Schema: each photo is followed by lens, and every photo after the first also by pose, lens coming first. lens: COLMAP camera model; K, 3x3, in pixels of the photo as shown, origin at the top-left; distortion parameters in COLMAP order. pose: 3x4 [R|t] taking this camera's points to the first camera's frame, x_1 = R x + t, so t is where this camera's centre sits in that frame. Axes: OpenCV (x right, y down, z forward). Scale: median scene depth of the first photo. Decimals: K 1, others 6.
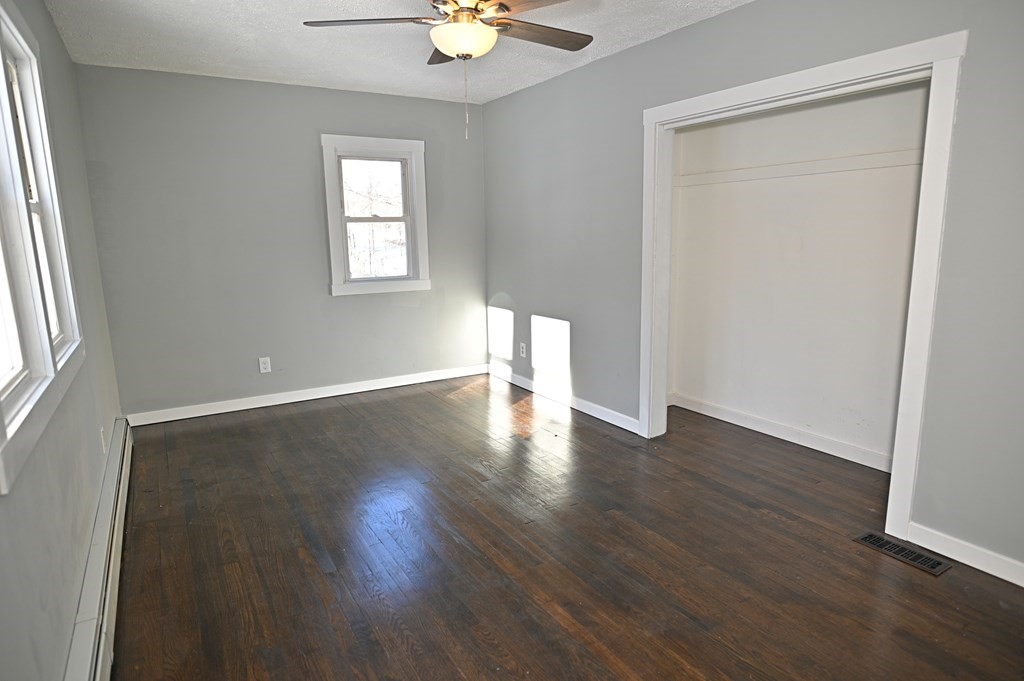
lens RADIAL K [[590.7, 0, 509.5], [0, 590.7, 339.9], [0, 0, 1]] dist [-0.045067, 0.024542]
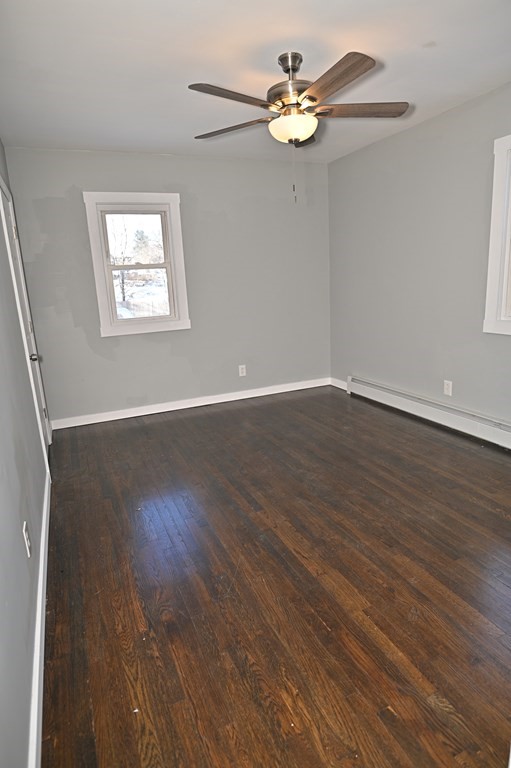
lens RADIAL K [[443.0, 0, 255.5], [0, 443.0, 384.0], [0, 0, 1]] dist [-0.045067, 0.024542]
pose [[0.983775, -0.002570, -0.179389, 0.142527], [0.011102, 0.998853, 0.046576, -0.015553], [0.179063, -0.047811, 0.982675, 0.190690]]
